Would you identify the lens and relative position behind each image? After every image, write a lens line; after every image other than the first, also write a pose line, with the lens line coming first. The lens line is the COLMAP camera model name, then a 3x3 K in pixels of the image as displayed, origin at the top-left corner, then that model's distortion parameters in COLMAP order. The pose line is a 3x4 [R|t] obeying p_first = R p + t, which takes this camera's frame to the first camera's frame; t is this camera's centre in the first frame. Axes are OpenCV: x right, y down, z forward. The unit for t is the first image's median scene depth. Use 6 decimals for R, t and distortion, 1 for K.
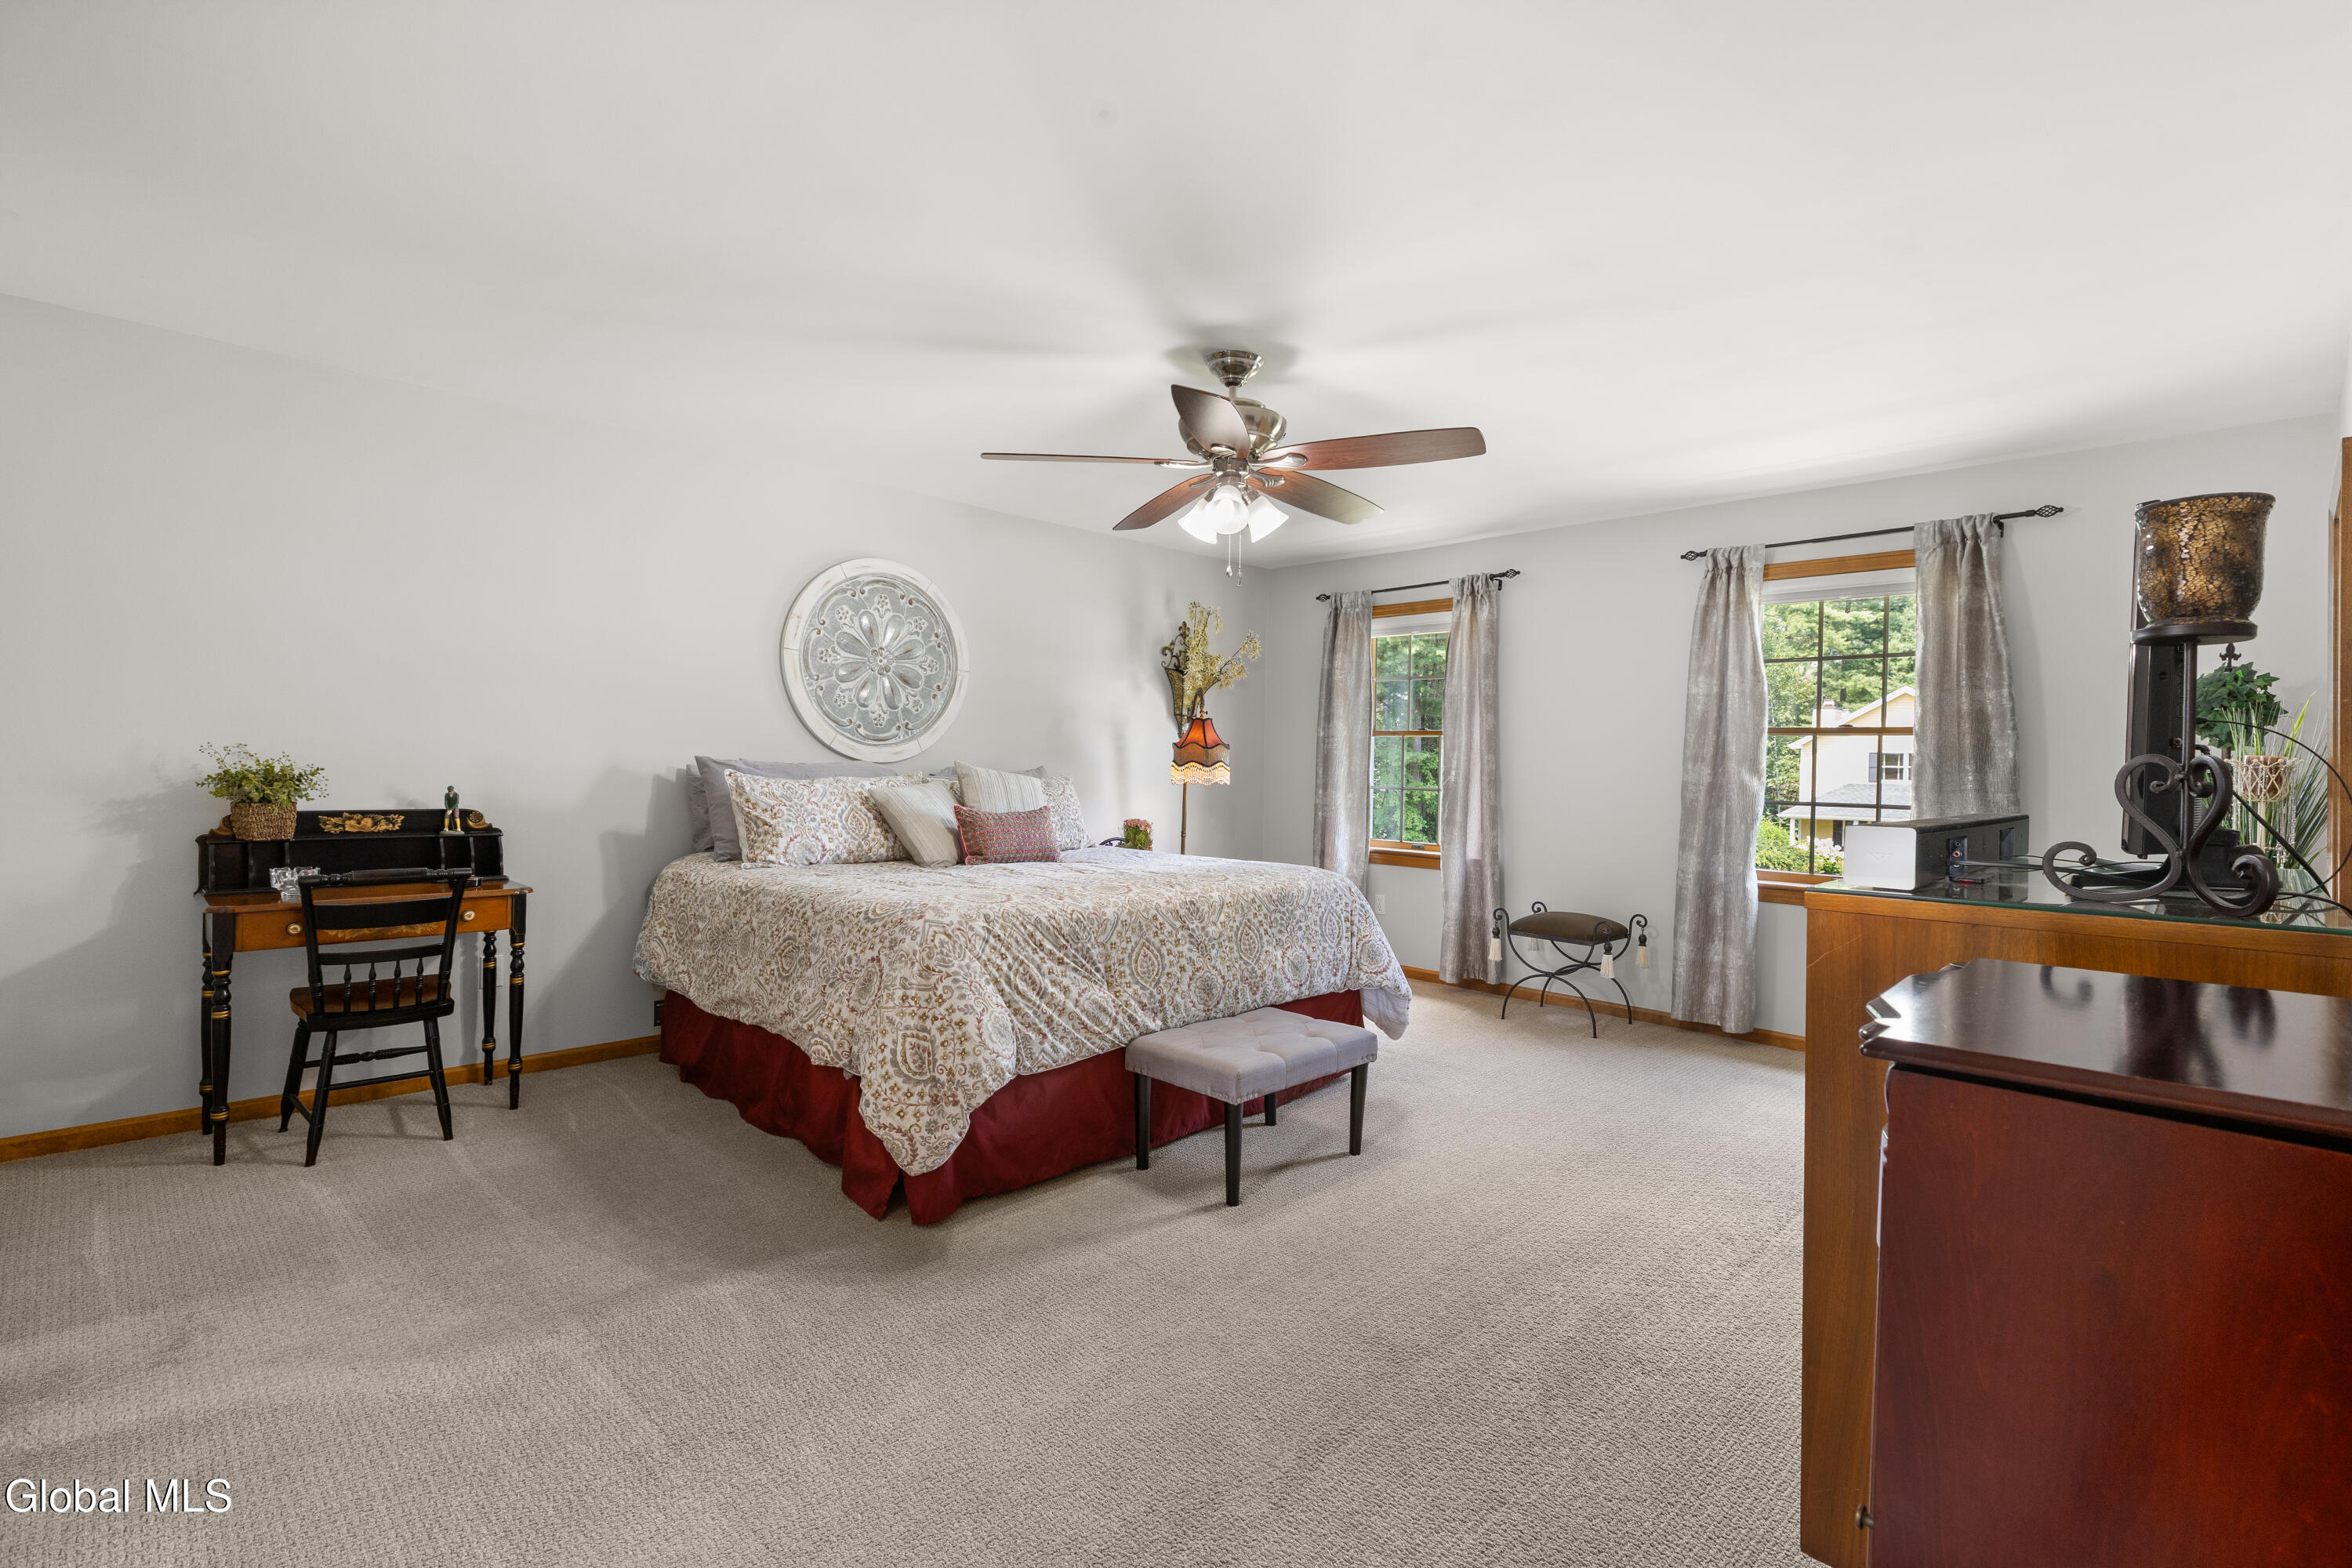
lens RADIAL K [[1084.8, 0, 1167.5], [0, 1084.8, 777.4], [0, 0, 1]] dist [0.002716, 0.001042]
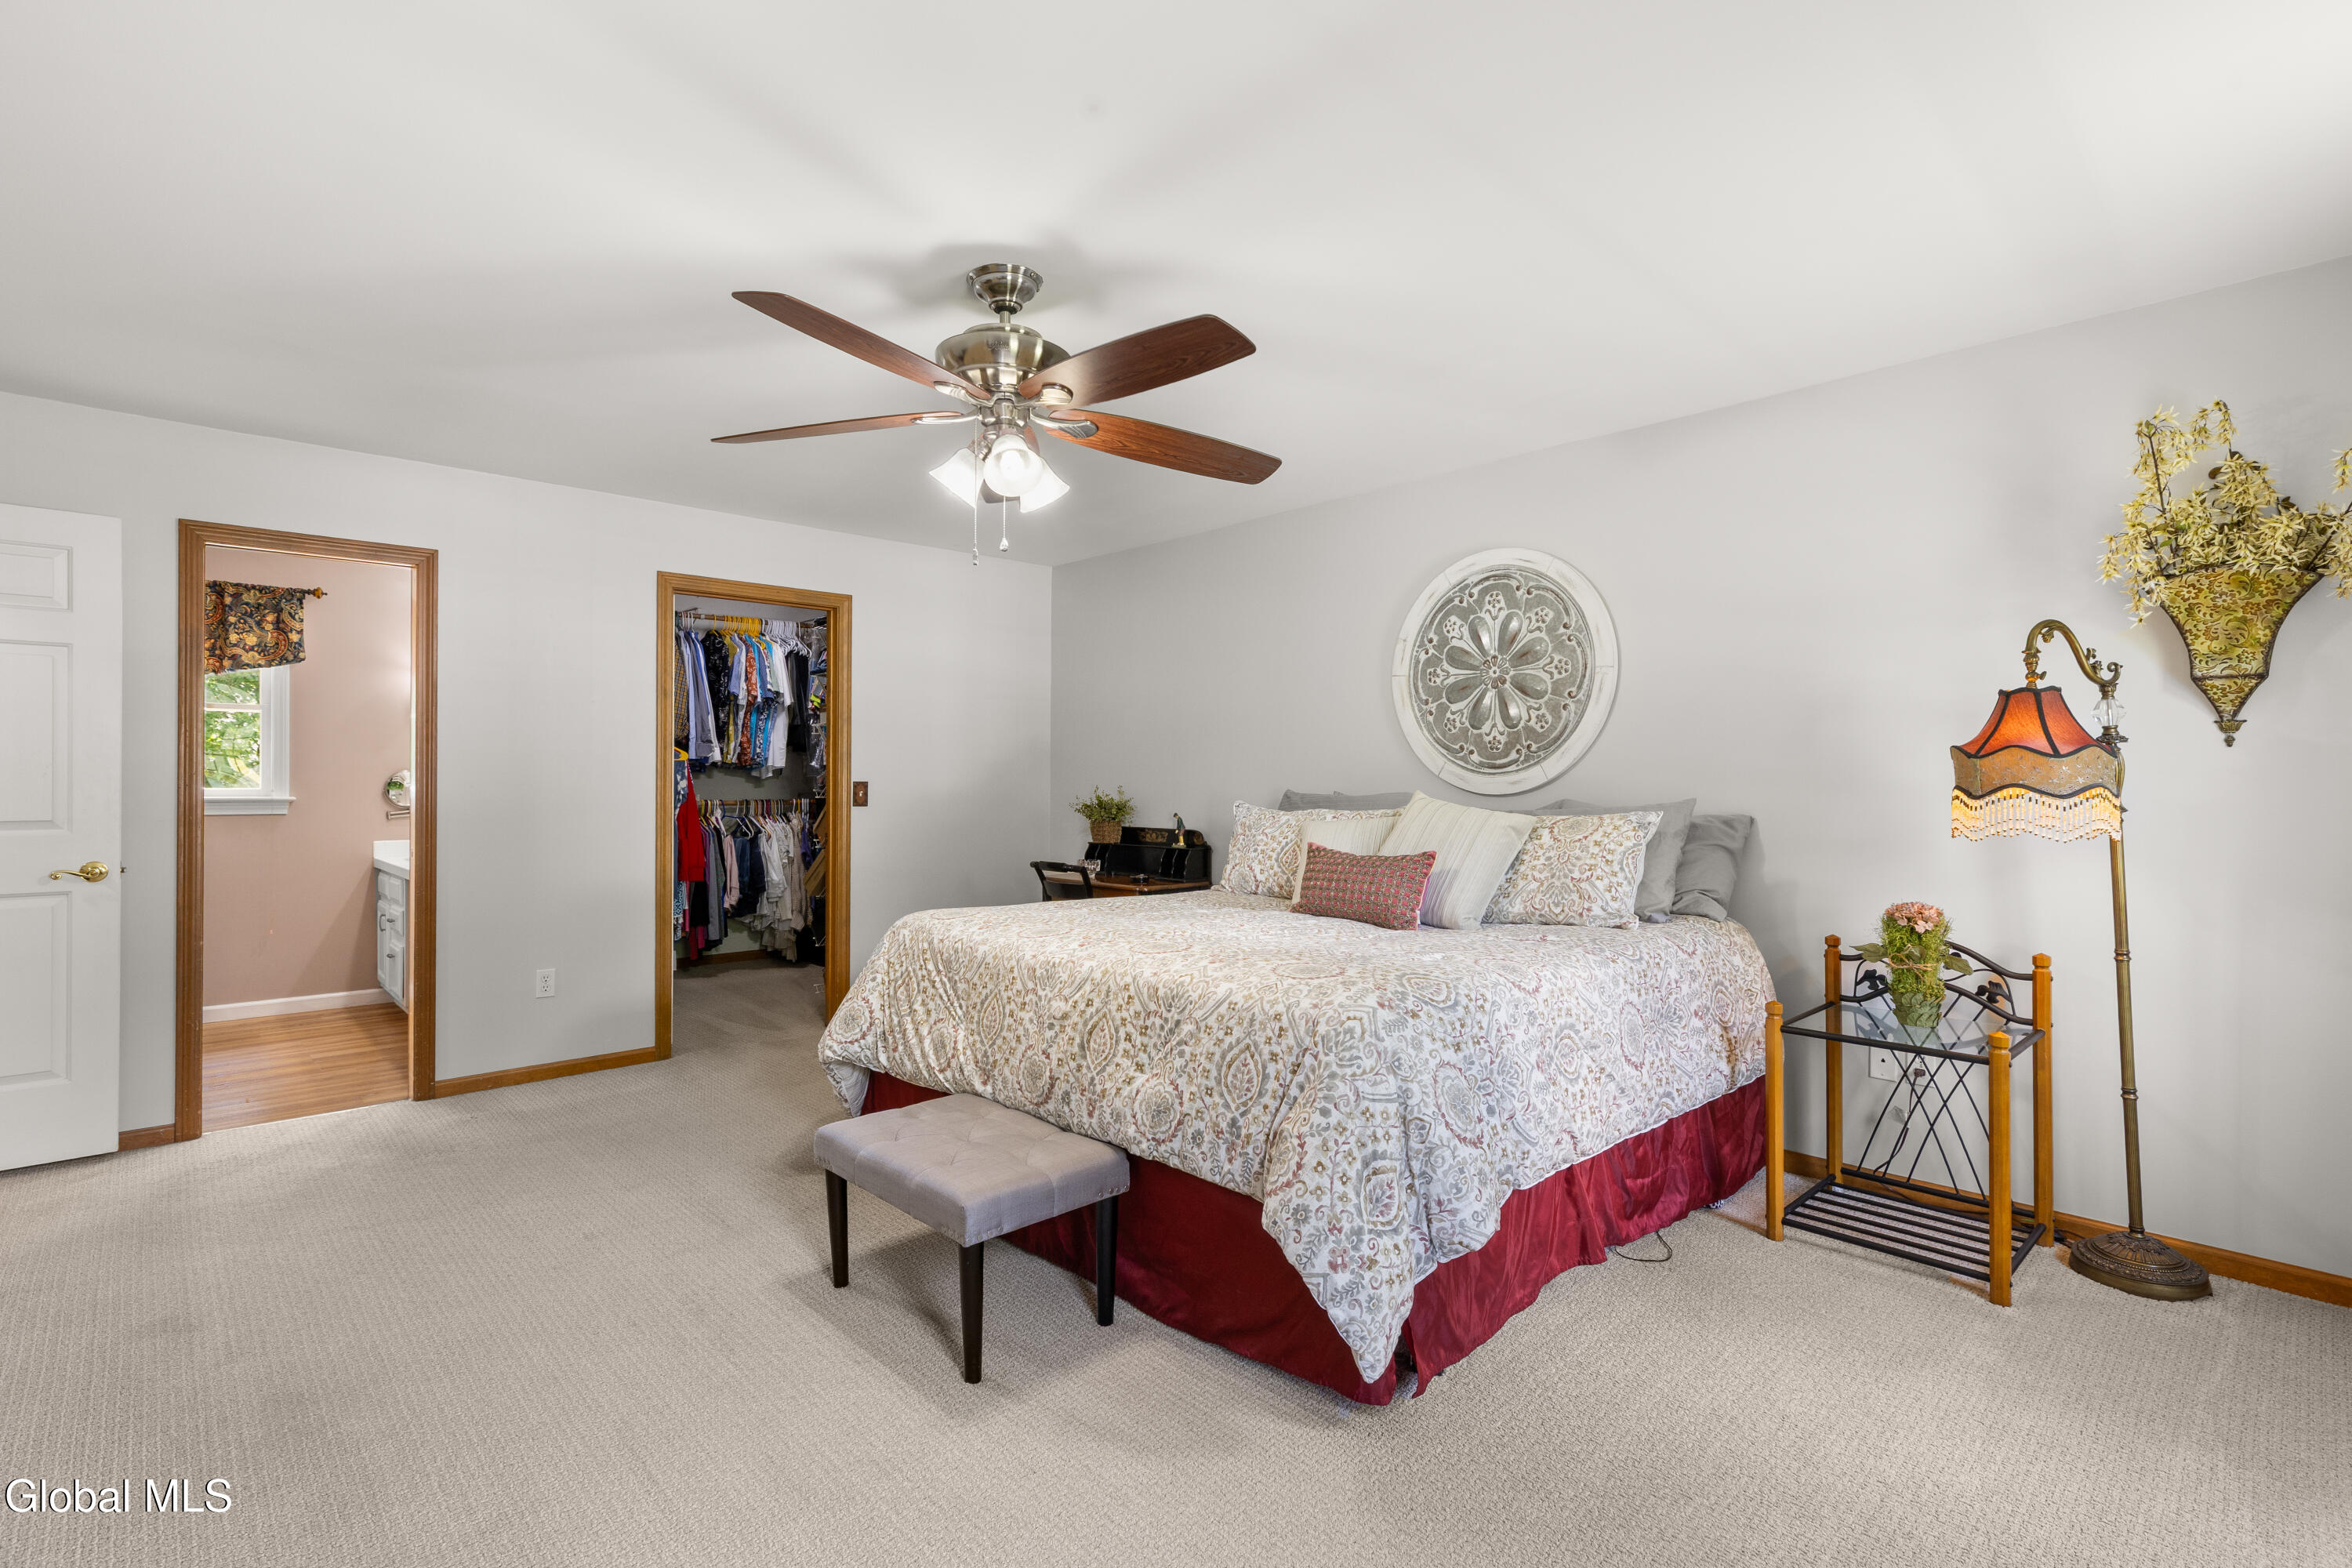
lens RADIAL K [[1084.8, 0, 1167.6], [0, 1084.8, 790.0], [0, 0, 1]] dist [0.002716, 0.001042]
pose [[-0.027077, -0.014894, -0.999522, 0.607158], [-0.016653, 0.999757, -0.014446, -0.001191], [0.999495, 0.016254, -0.027318, 0.825685]]
